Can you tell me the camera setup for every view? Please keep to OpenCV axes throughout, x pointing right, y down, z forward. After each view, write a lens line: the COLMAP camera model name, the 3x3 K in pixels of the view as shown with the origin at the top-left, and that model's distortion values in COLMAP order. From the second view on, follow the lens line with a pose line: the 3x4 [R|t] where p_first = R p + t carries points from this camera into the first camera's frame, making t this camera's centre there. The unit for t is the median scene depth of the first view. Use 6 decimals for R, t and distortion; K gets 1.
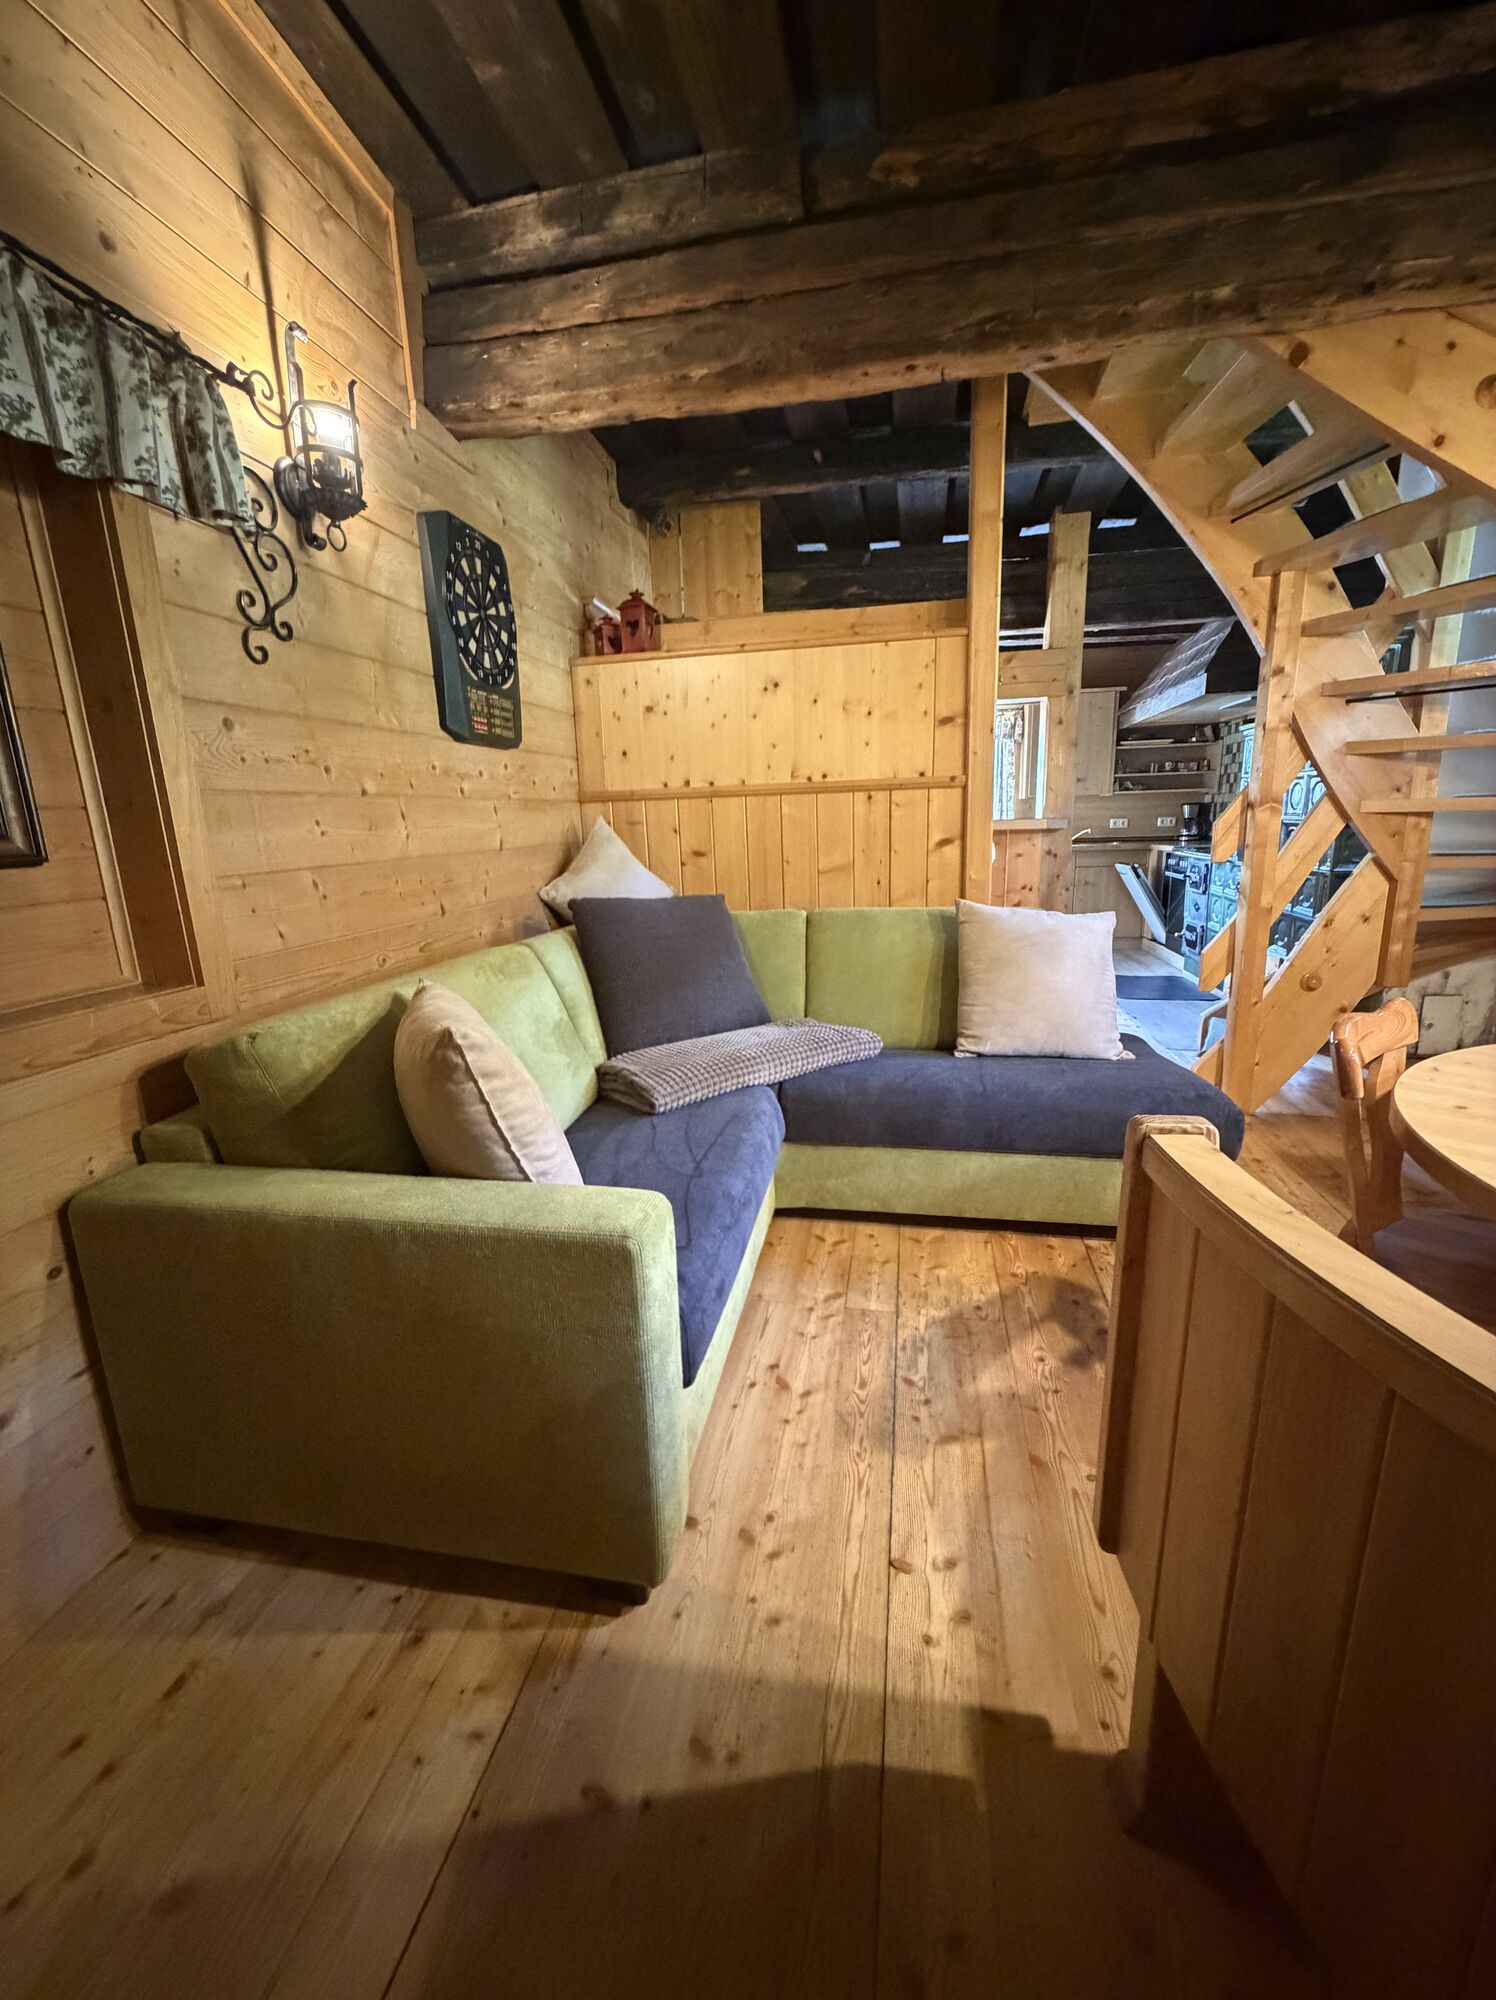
lens RADIAL K [[797.9, 0, 755.4], [0, 797.9, 996.7], [0, 0, 1]] dist [-0.001608, 0.000542]
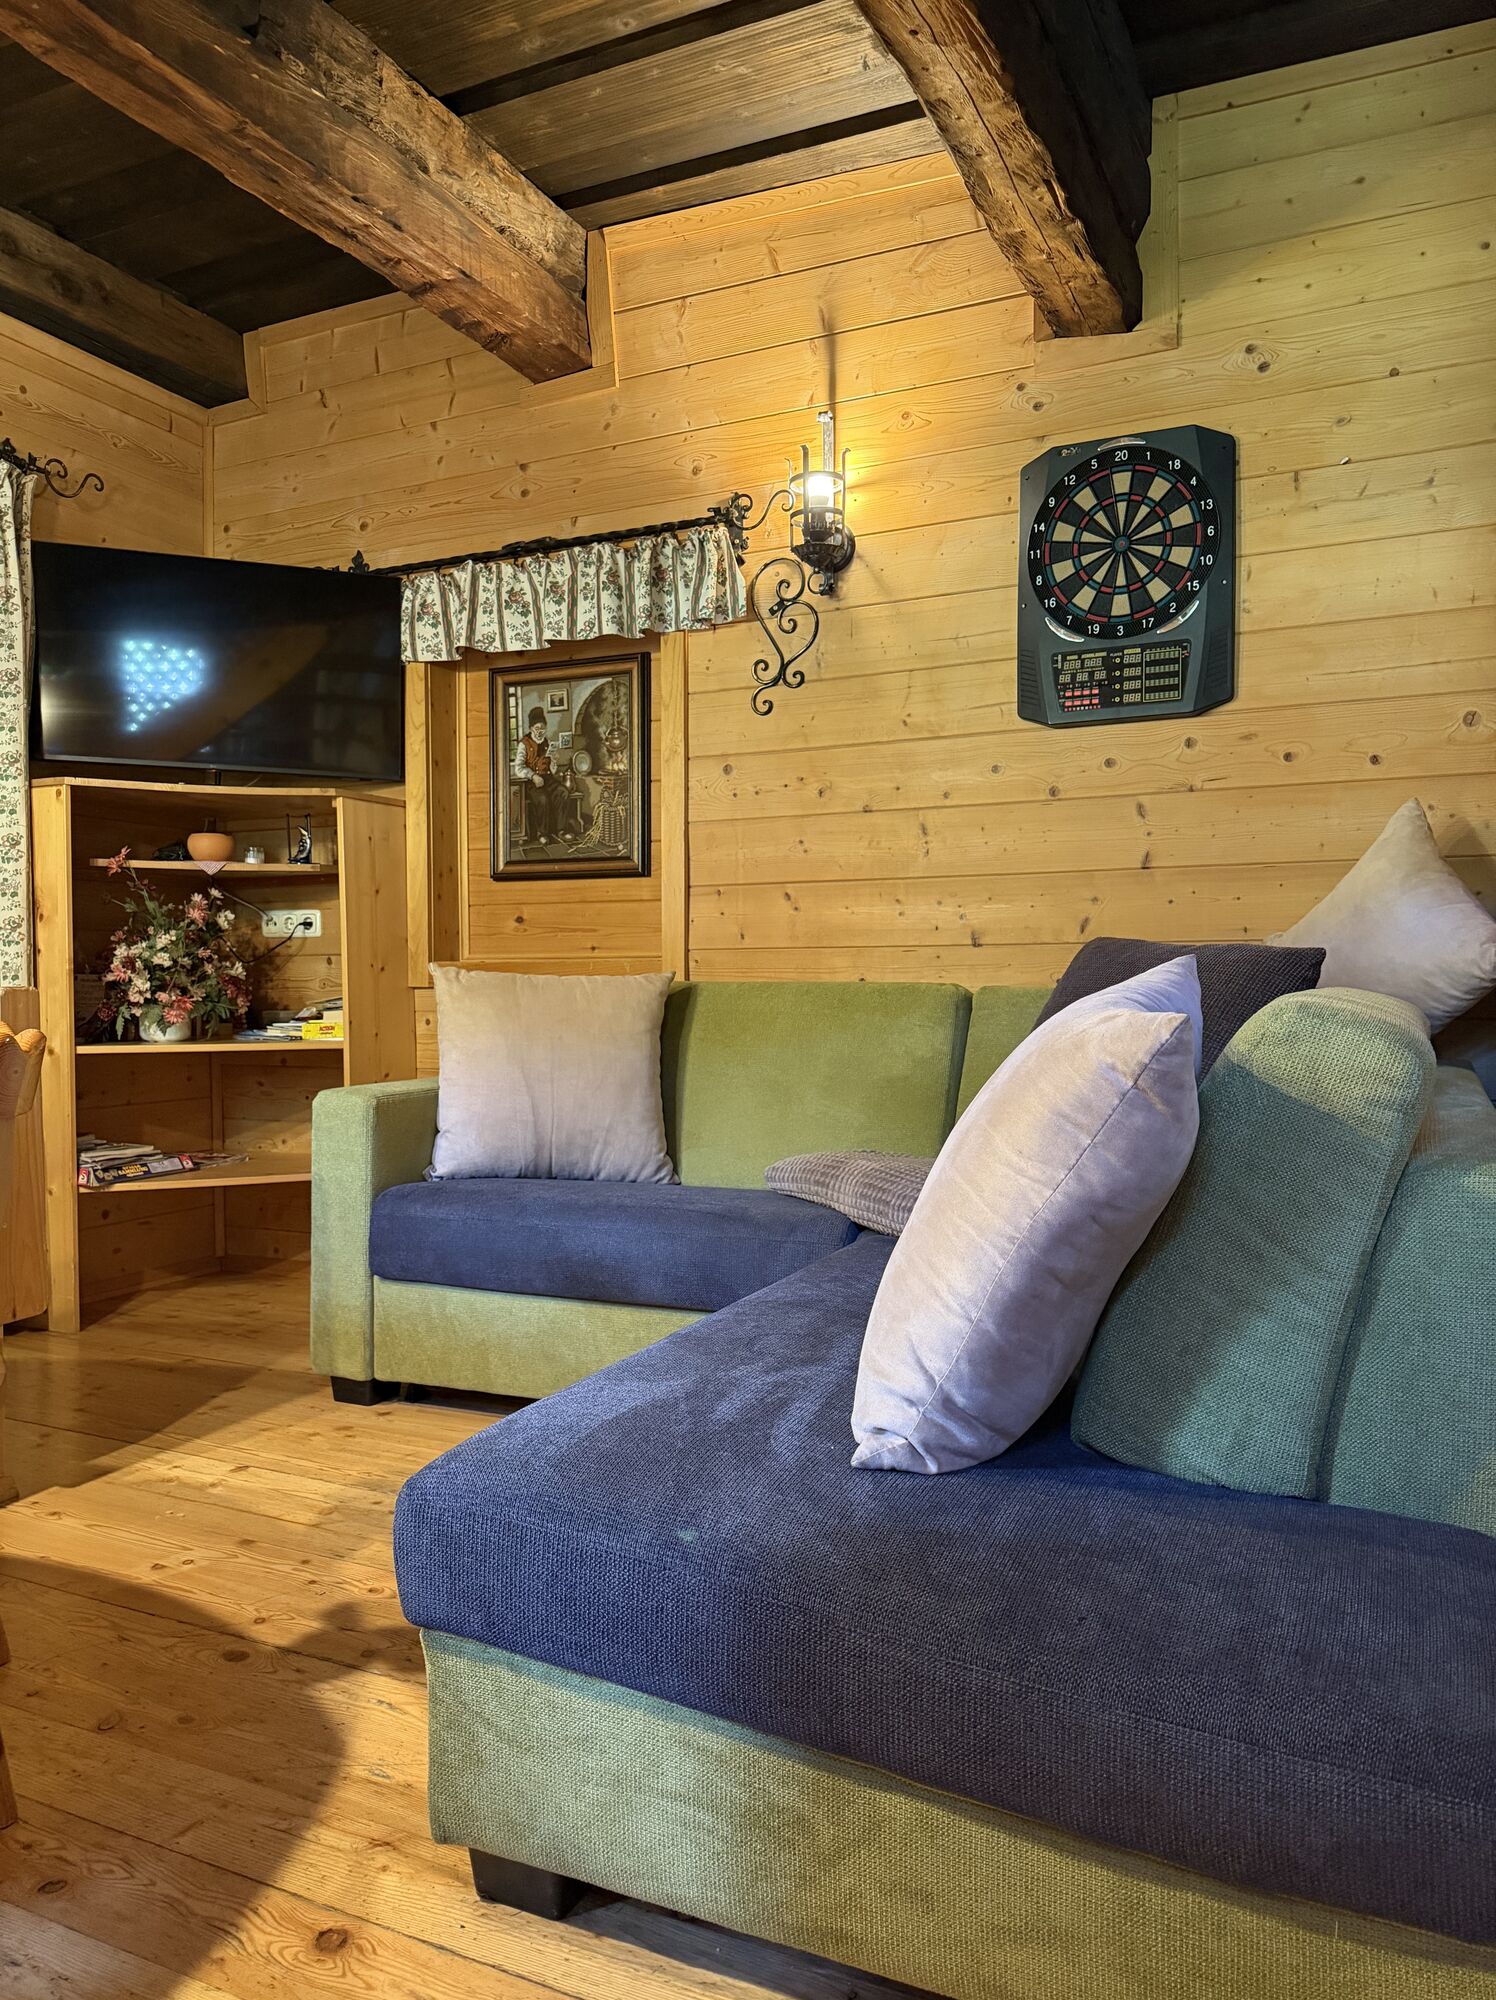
lens RADIAL K [[1416.4, 0, 748.4], [0, 1416.4, 1008.6], [0, 0, 1]] dist [0.052831, -0.069486]
pose [[-0.251335, 0.063811, -0.965794, 1.474050], [-0.193849, 0.974289, 0.114819, -0.222364], [0.948290, 0.216077, -0.232503, 1.553281]]
